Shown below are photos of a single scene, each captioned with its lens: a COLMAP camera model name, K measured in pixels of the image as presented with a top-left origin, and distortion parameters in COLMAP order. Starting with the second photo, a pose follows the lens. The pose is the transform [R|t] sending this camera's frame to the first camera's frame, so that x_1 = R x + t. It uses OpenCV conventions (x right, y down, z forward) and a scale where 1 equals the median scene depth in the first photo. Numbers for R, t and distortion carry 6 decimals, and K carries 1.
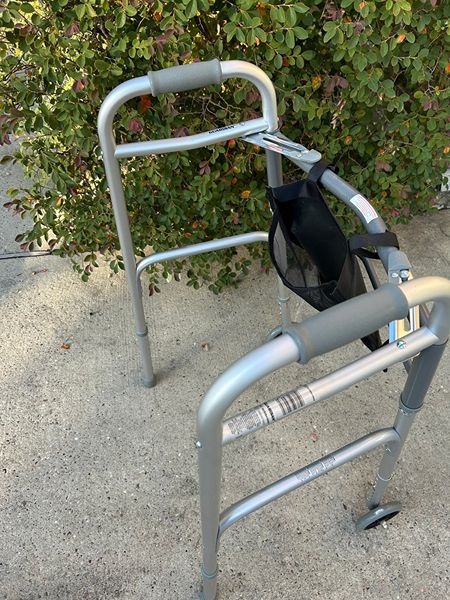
lens RADIAL K [[462.0, 0, 218.8], [0, 462.0, 297.4], [0, 0, 1]] dist [0.002025, -0.011339]
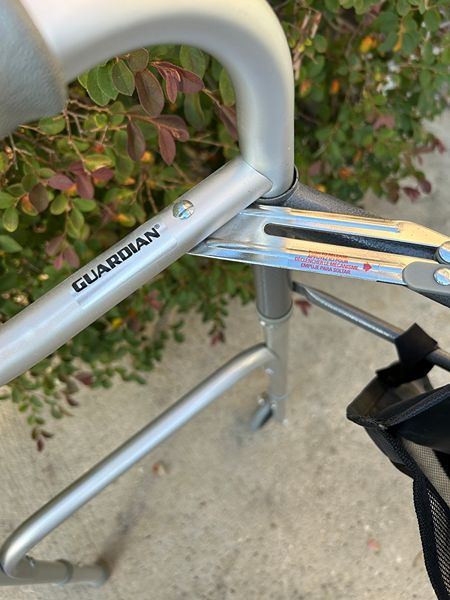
lens RADIAL K [[464.2, 0, 218.9], [0, 464.2, 300.5], [0, 0, 1]] dist [-0.003249, -0.003481]
pose [[0.903513, -0.374368, 0.208597, -0.002429], [0.330814, 0.918676, 0.215862, -0.266565], [-0.272445, -0.126027, 0.953882, 0.519929]]
